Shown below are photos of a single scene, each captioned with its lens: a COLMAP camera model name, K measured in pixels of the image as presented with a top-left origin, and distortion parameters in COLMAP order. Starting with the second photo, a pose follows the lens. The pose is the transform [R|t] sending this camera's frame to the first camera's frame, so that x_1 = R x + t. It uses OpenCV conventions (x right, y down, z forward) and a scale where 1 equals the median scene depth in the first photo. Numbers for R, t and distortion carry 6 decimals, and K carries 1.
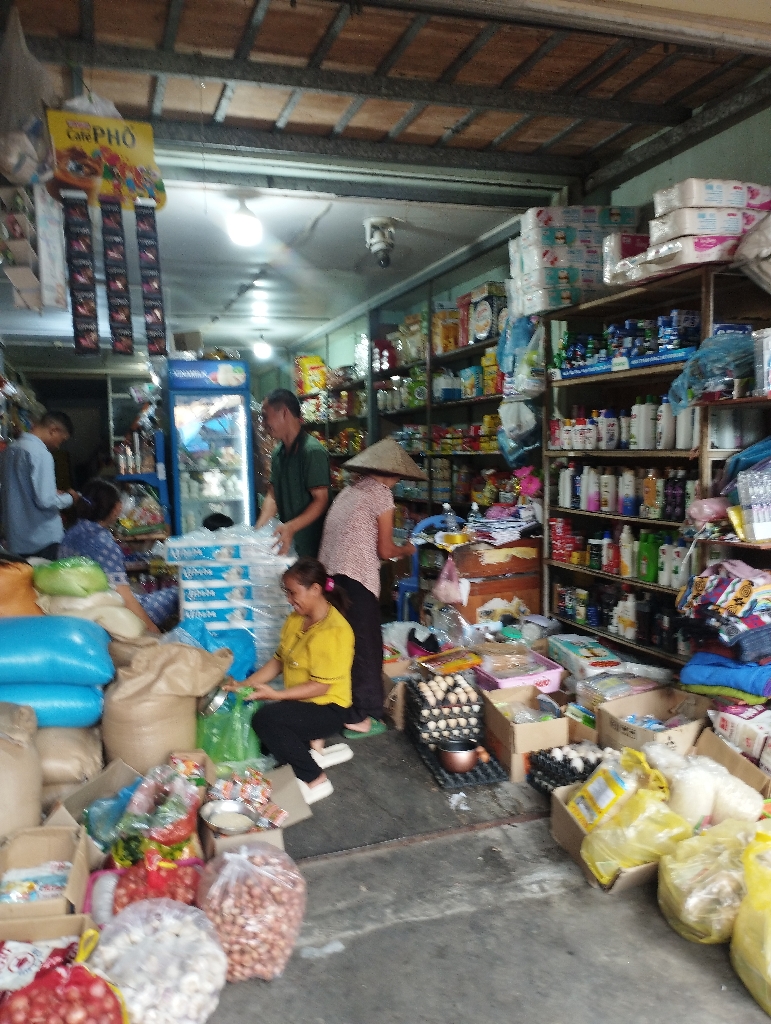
lens RADIAL K [[833.8, 0, 381.6], [0, 833.8, 515.1], [0, 0, 1]] dist [0.102161, -0.112734]
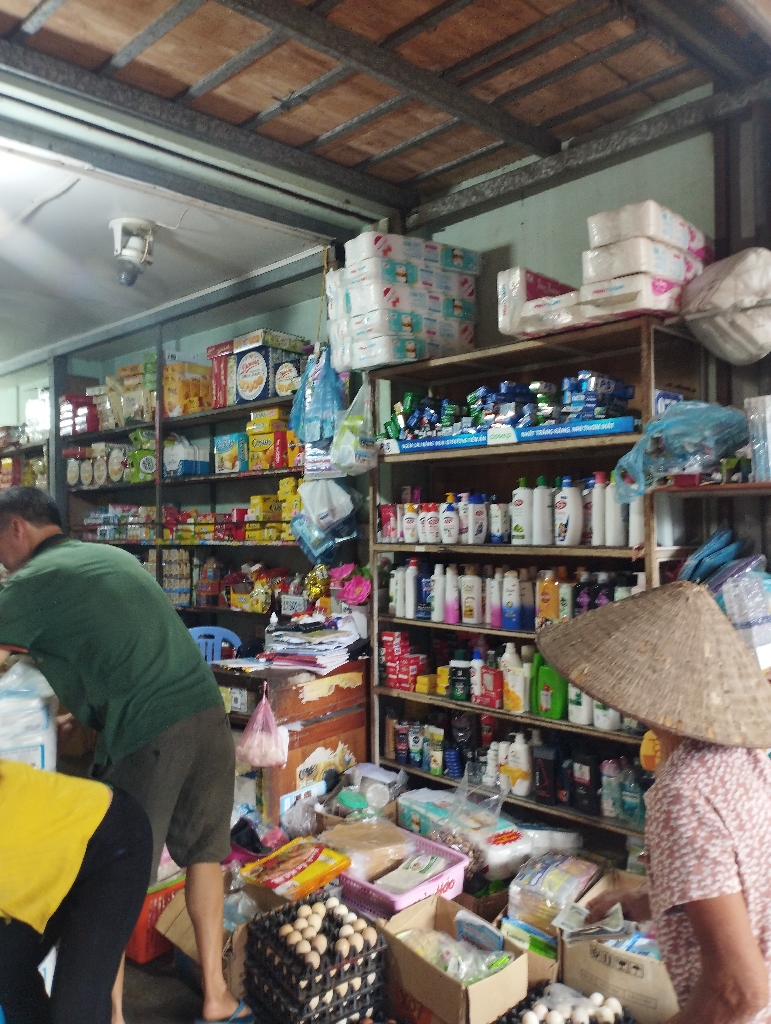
lens RADIAL K [[833.8, 0, 381.6], [0, 833.8, 515.1], [0, 0, 1]] dist [0.102161, -0.112734]
pose [[0.901192, 0.011799, 0.433260, -0.139179], [0.029773, 0.995583, -0.089041, -0.036986], [-0.432397, 0.093142, 0.896860, 0.327659]]
